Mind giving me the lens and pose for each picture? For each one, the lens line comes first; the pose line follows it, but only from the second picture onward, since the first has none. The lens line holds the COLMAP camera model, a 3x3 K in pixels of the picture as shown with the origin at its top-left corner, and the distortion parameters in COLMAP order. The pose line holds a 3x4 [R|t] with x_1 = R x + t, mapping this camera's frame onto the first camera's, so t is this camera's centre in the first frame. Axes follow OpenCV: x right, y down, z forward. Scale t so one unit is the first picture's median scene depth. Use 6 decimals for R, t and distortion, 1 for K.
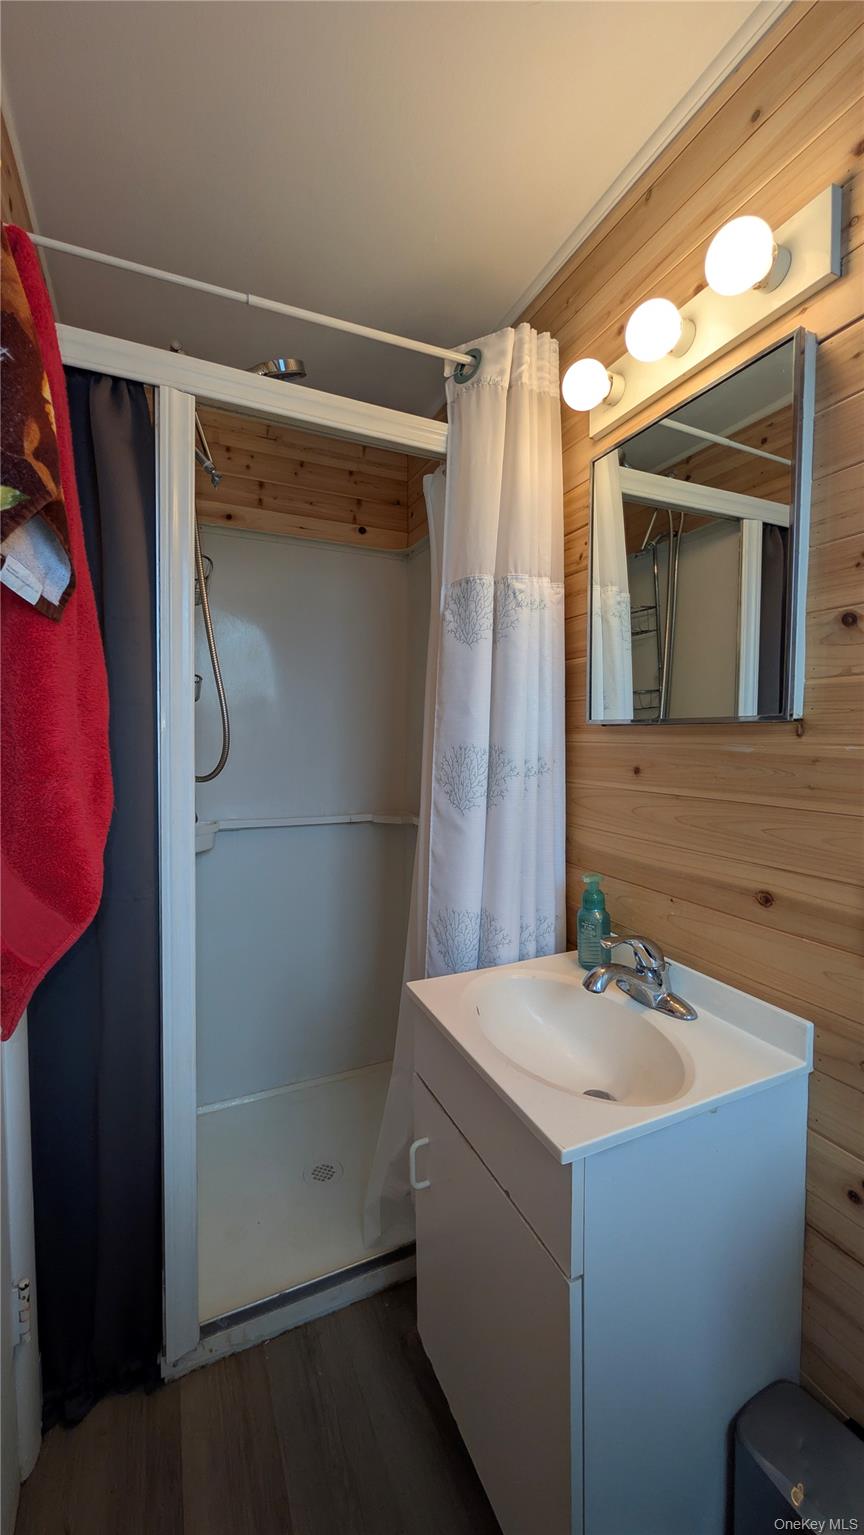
lens RADIAL K [[576.0, 0, 430.9], [0, 576.0, 768.8], [0, 0, 1]] dist [-0.001014, 0.000307]
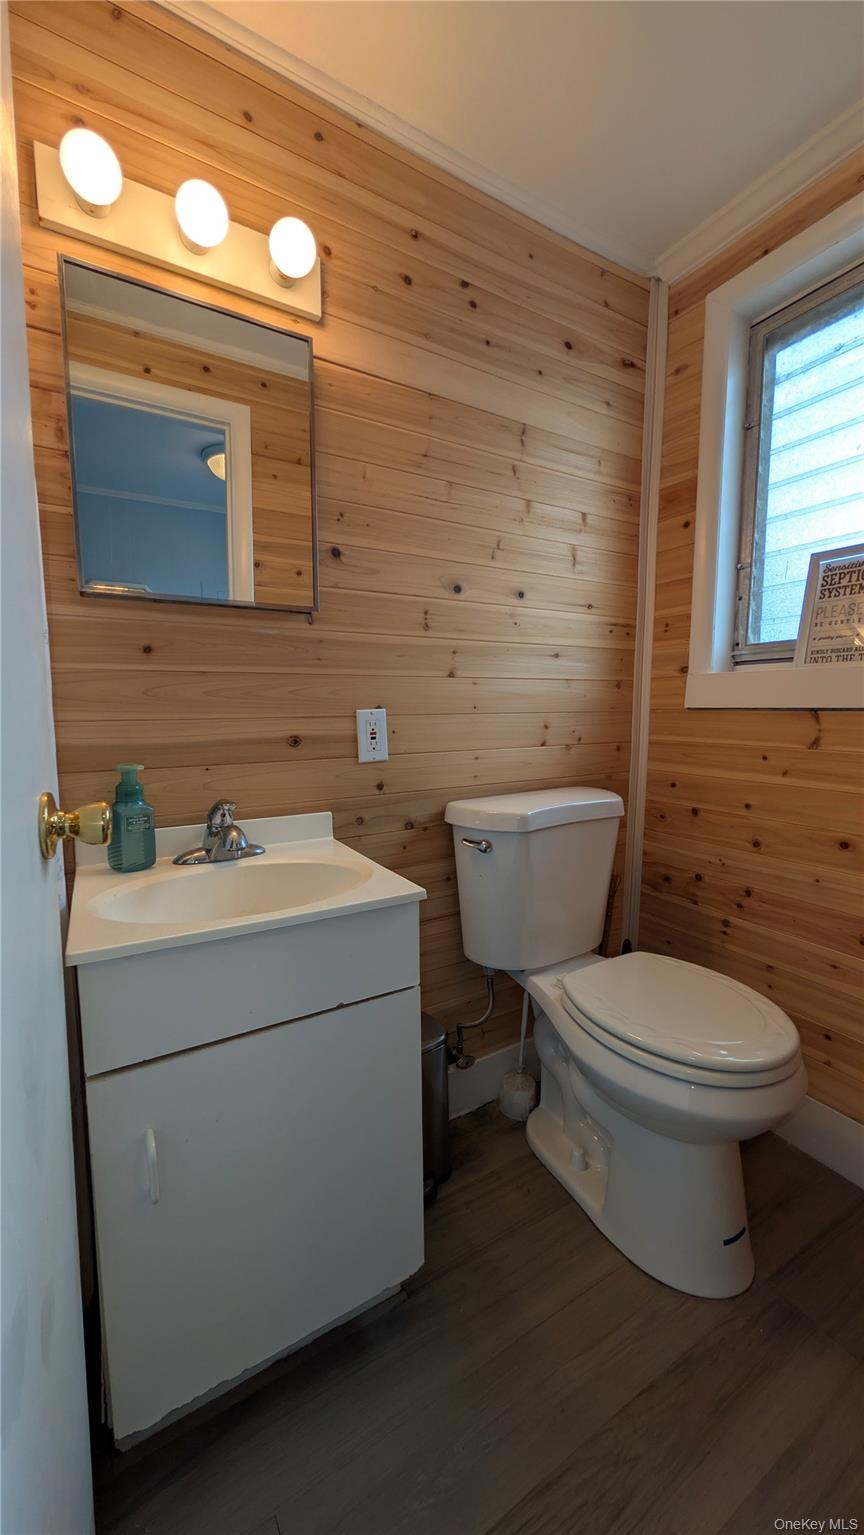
lens RADIAL K [[576.0, 0, 430.9], [0, 576.0, 768.8], [0, 0, 1]] dist [-0.001014, 0.000307]
pose [[-0.098558, -0.103572, 0.989727, -0.814745], [0.064240, 0.991832, 0.110189, 0.153979], [-0.993056, 0.074440, -0.091099, 0.777369]]
